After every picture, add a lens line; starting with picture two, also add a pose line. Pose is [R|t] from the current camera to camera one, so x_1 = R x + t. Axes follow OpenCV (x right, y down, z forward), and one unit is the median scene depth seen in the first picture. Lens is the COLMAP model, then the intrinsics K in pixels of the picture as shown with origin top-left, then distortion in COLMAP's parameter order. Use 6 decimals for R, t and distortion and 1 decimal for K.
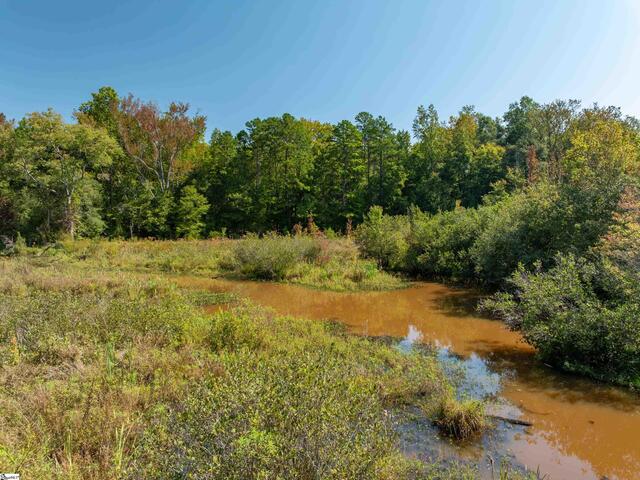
lens RADIAL K [[445.5, 0, 320.0], [0, 445.5, 240.0], [0, 0, 1]] dist [-0.047979, 0.009193]
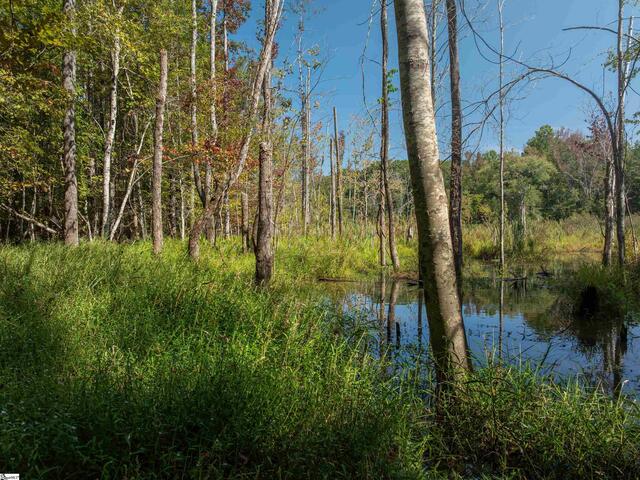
lens RADIAL K [[445.5, 0, 320.0], [0, 445.5, 240.0], [0, 0, 1]] dist [-0.047979, 0.009193]
pose [[0.616932, 0.019023, -0.786786, 0.211869], [-0.037523, 0.999282, -0.005262, 0.067925], [0.786121, 0.032769, 0.617203, -0.491216]]
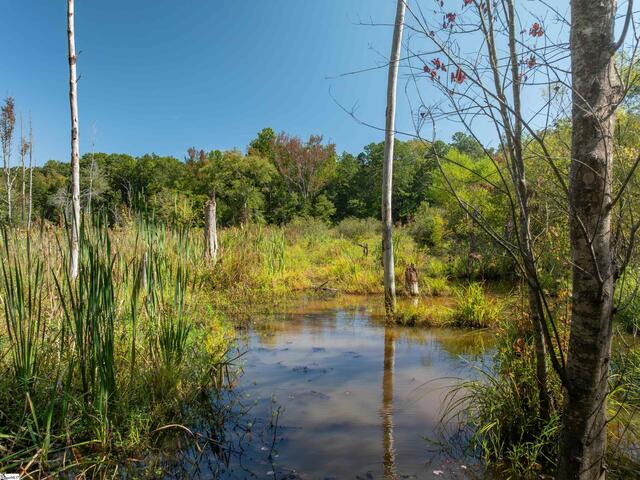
lens RADIAL K [[445.5, 0, 320.0], [0, 445.5, 240.0], [0, 0, 1]] dist [-0.047979, 0.009193]
pose [[0.949066, 0.003579, -0.315058, 0.141934], [-0.012131, 0.999609, -0.025188, 0.054976], [0.314844, 0.027727, 0.948738, -0.328629]]
